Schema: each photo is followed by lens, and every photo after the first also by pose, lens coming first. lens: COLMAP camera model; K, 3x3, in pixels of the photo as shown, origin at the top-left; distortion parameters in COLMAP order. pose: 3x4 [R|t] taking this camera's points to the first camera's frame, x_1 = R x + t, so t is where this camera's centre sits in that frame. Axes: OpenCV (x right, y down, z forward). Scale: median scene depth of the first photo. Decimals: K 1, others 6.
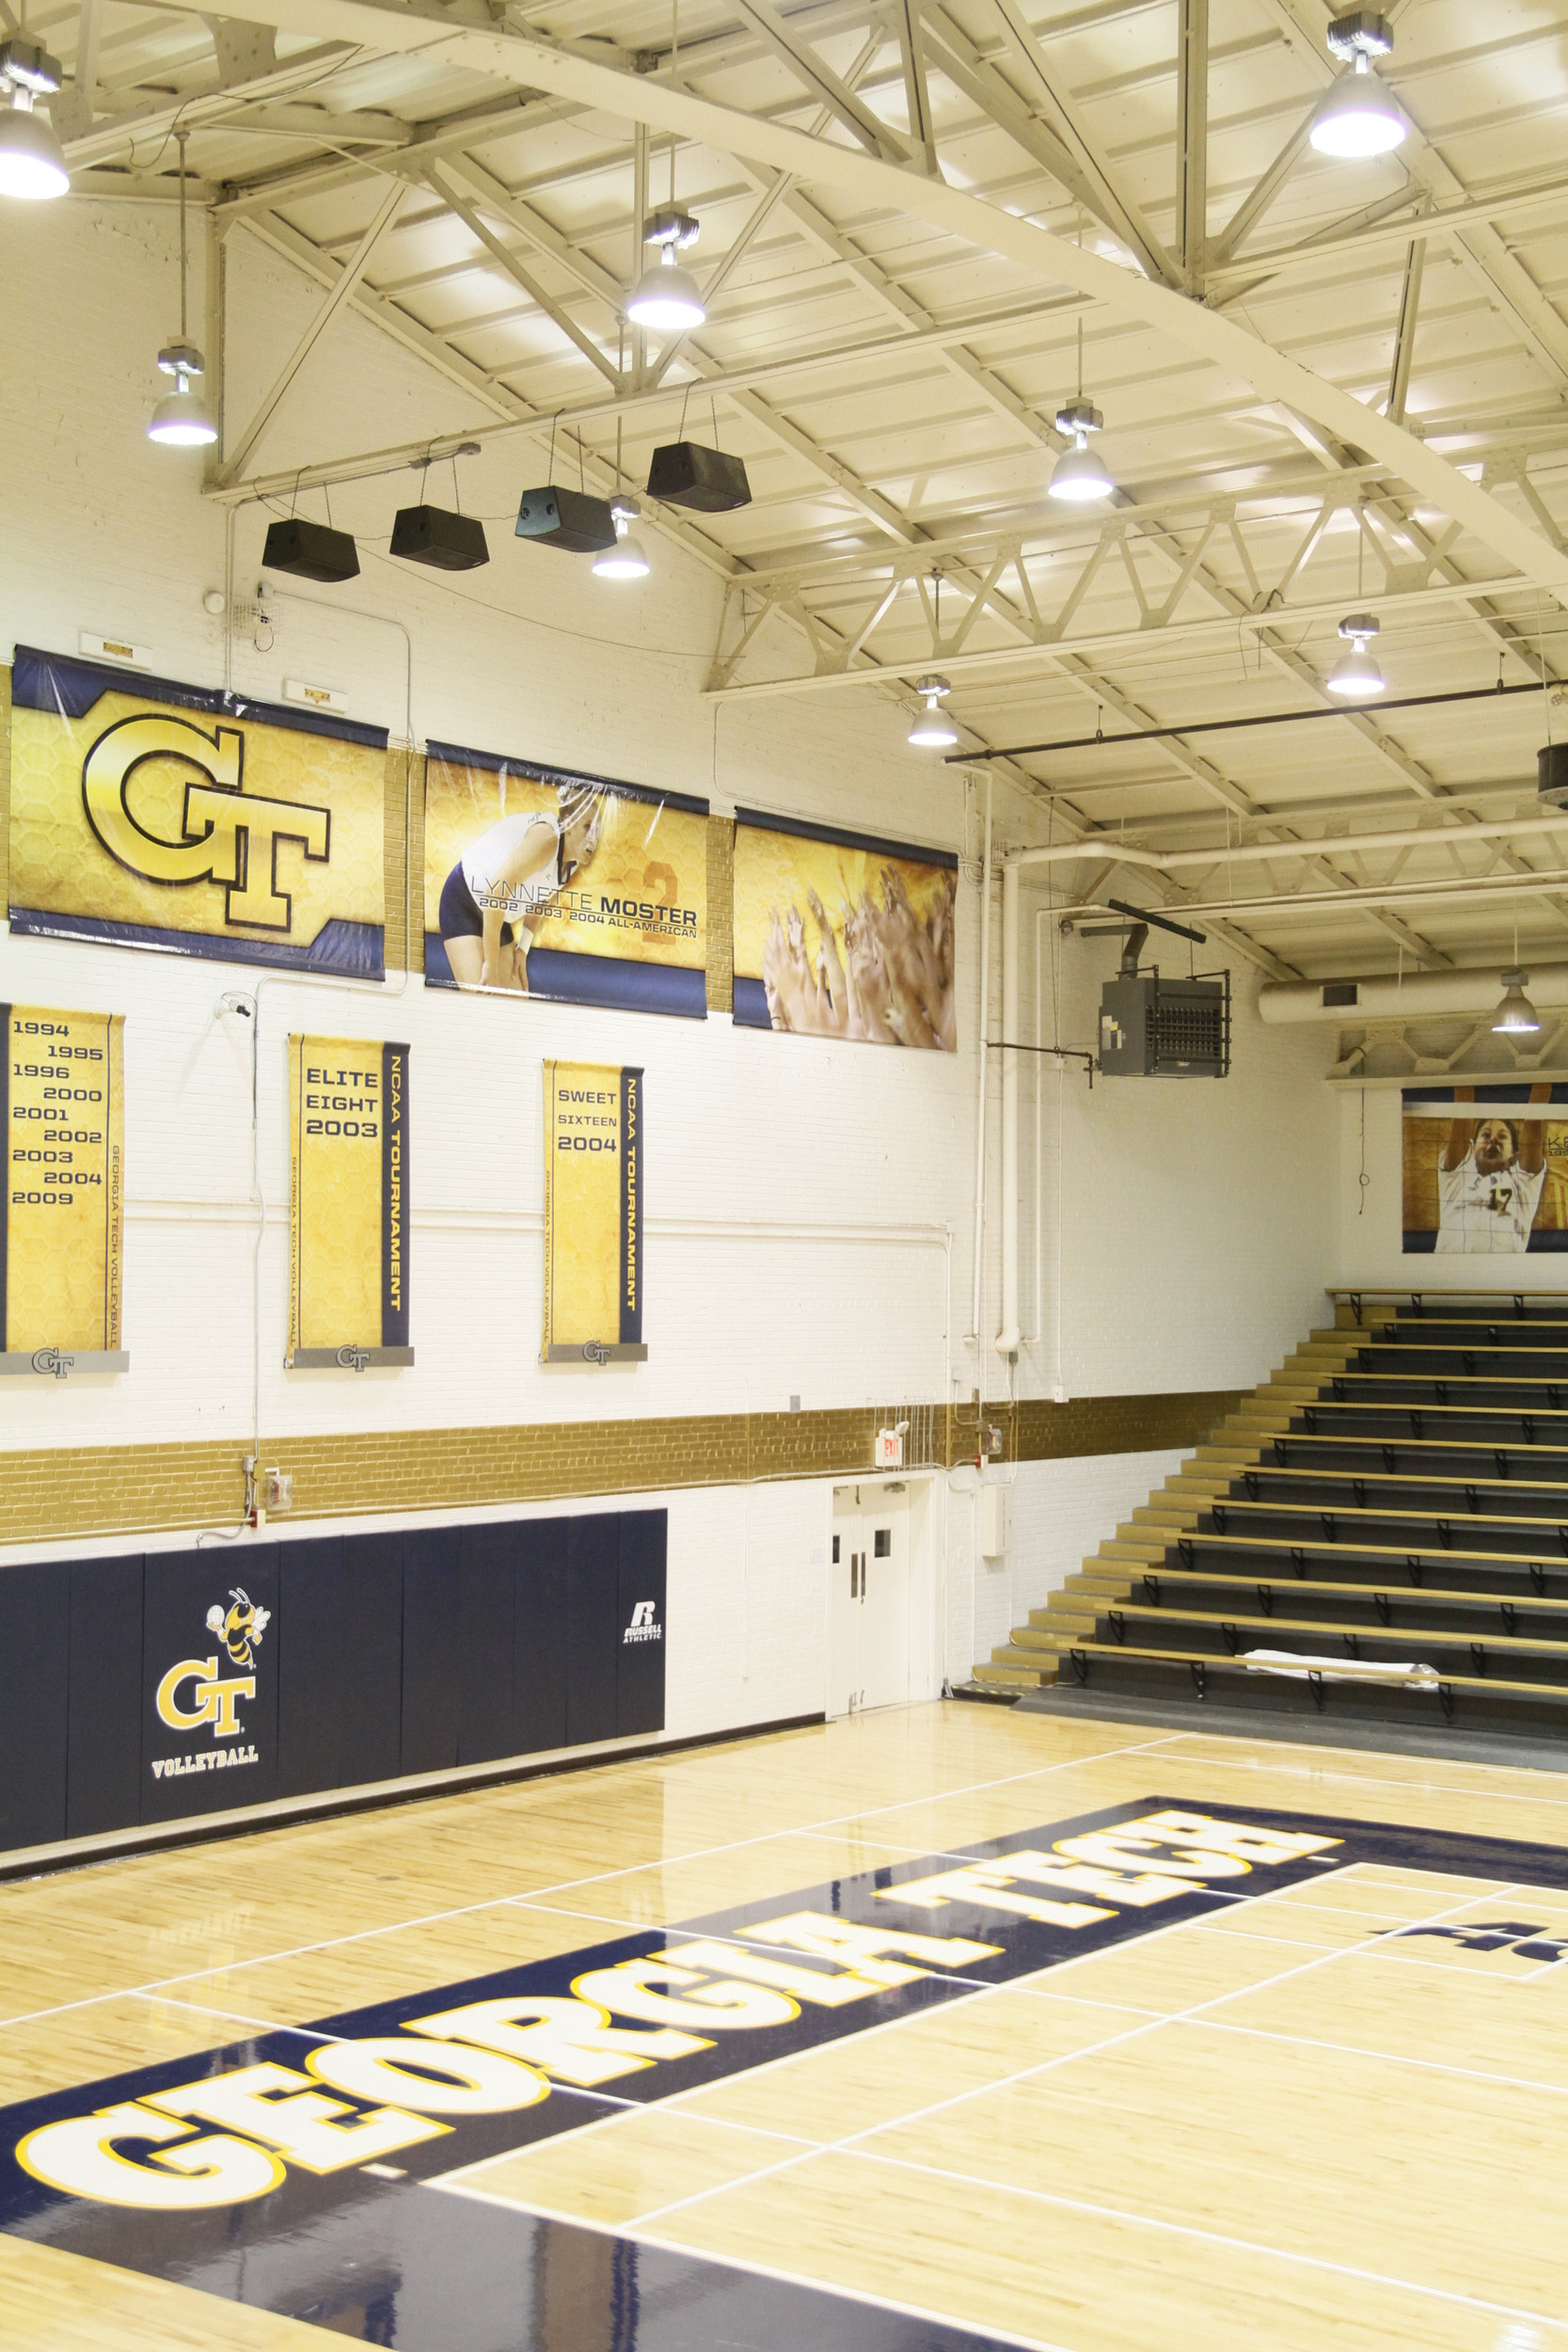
lens RADIAL K [[2921.4, 0, 793.2], [0, 2921.4, 1183.1], [0, 0, 1]] dist [0.003646, 0.264623]
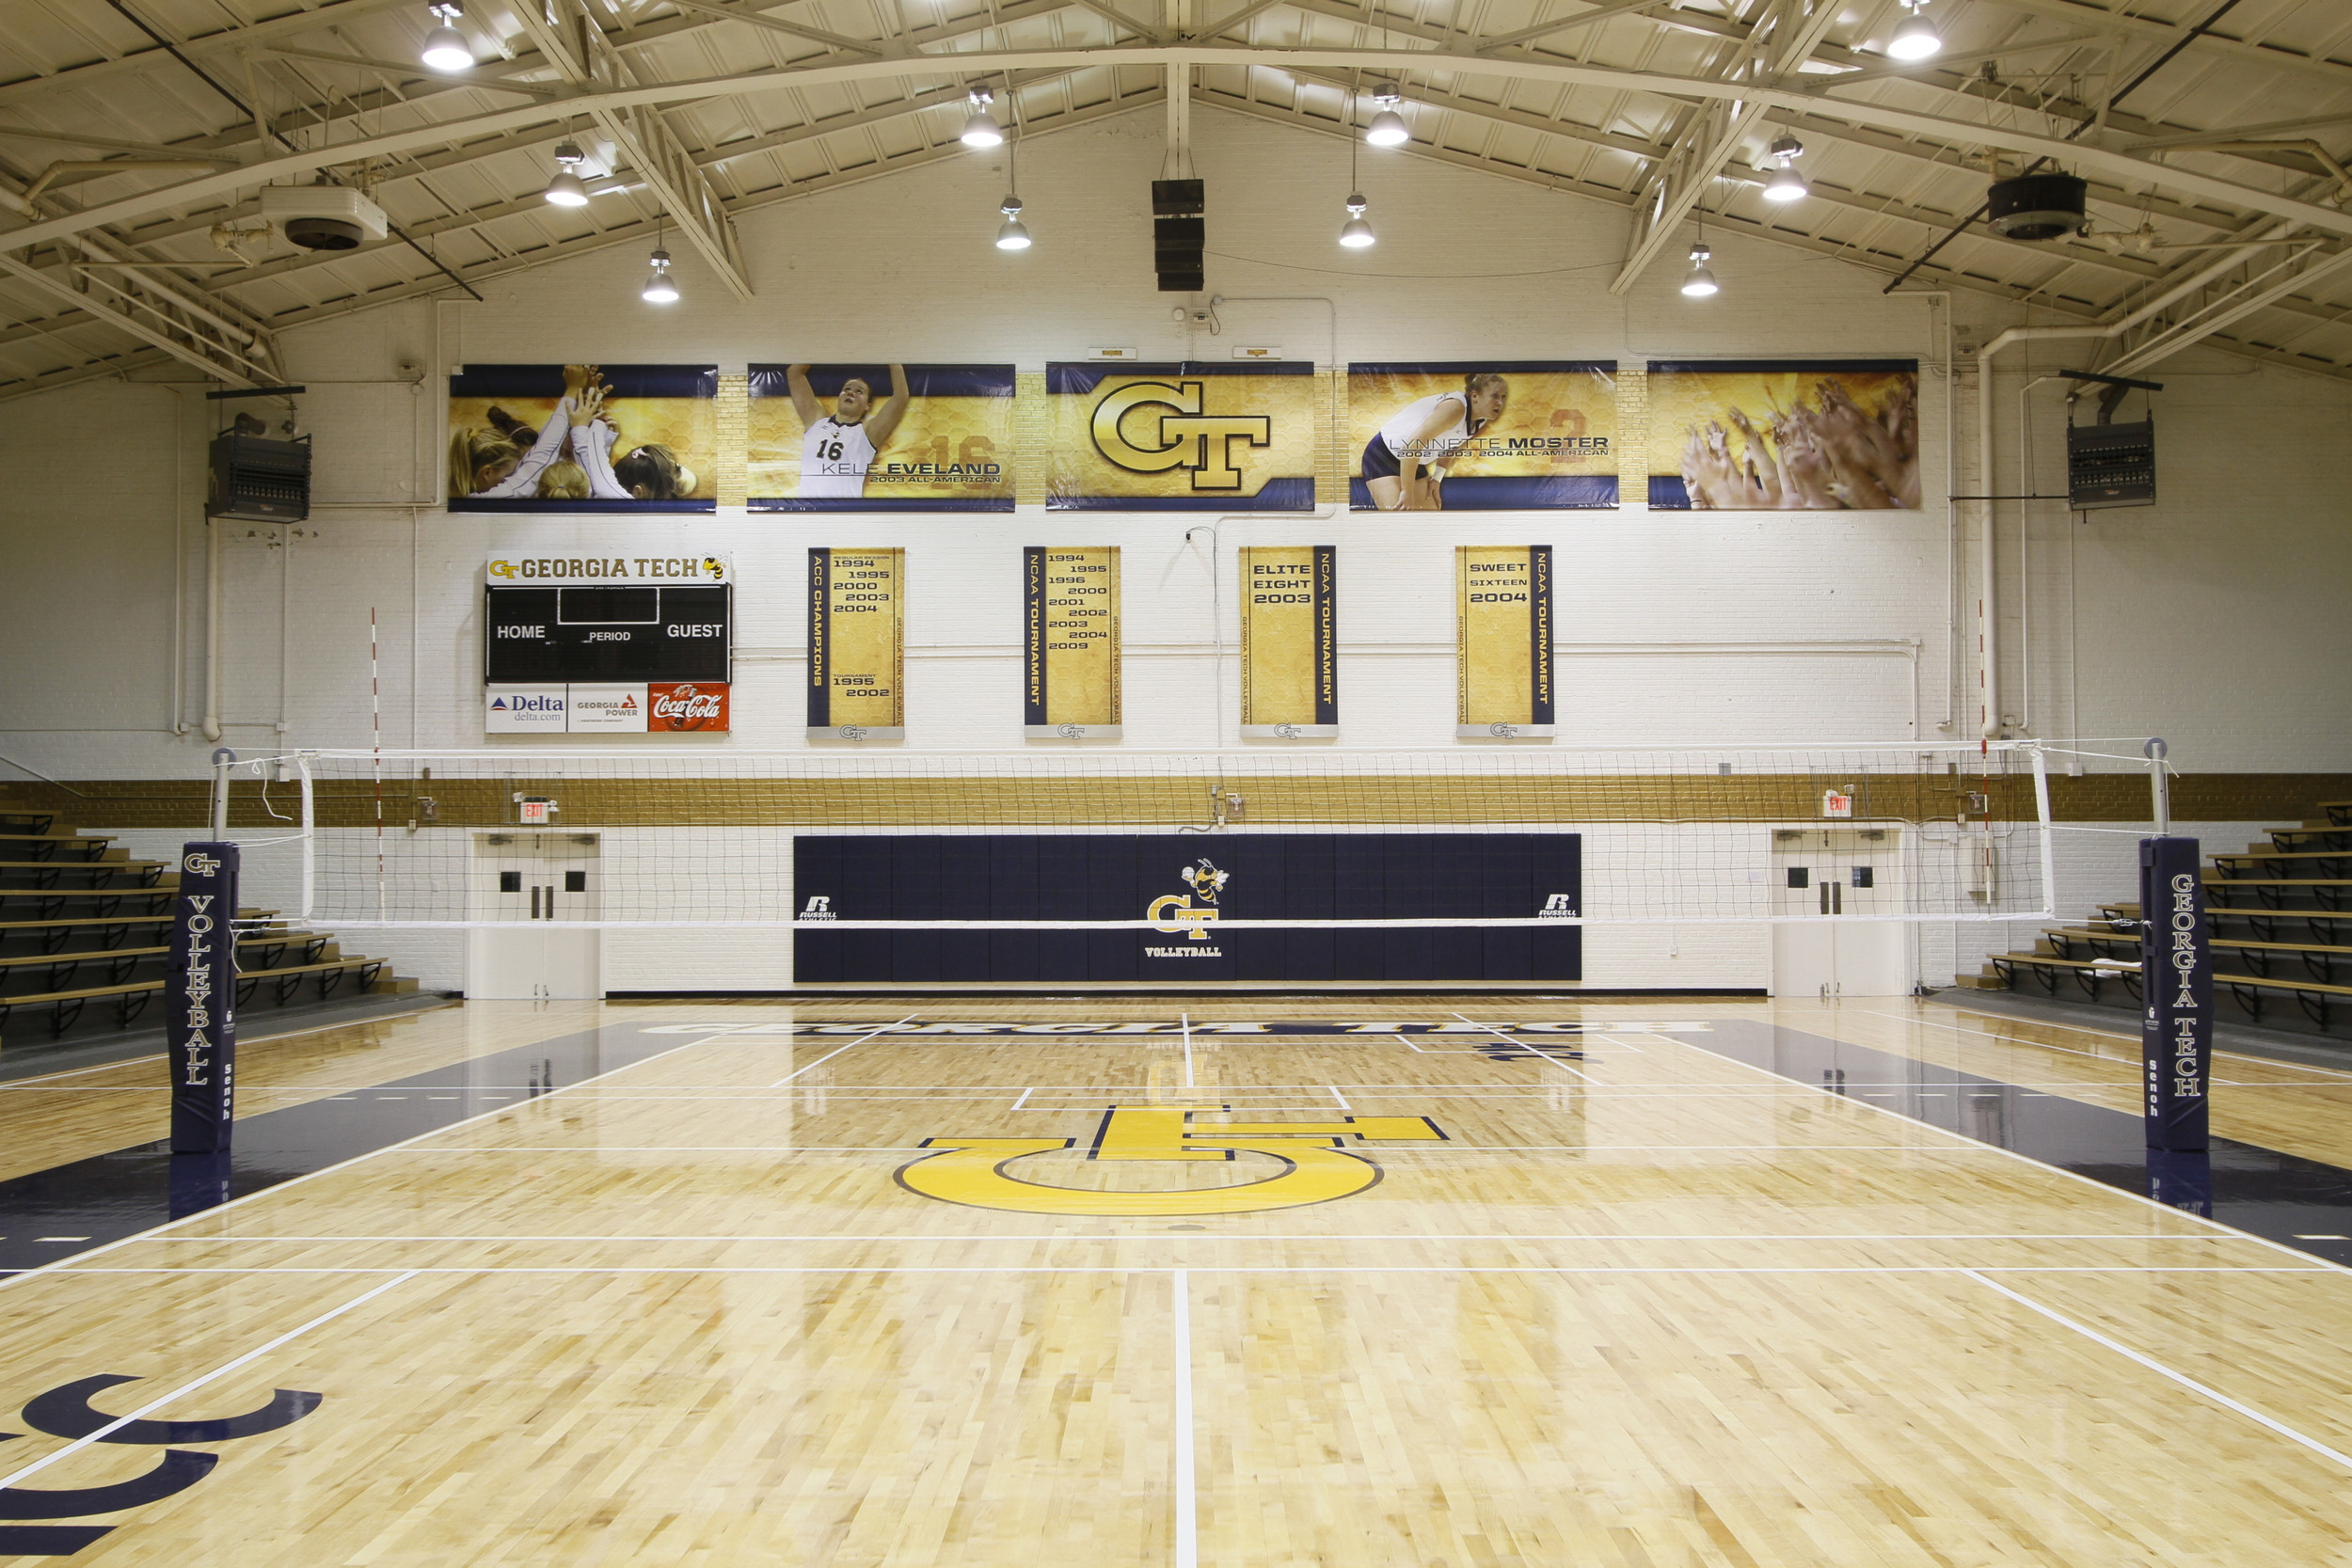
lens RADIAL K [[2247.2, 0, 1162.8], [0, 2247.2, 784.7], [0, 0, 1]] dist [0.005452, 0.028170]
pose [[0.596864, -0.041474, -0.801270, 0.819081], [0.035411, 0.999052, -0.025334, 0.115970], [0.801561, -0.013253, 0.597766, 0.143519]]
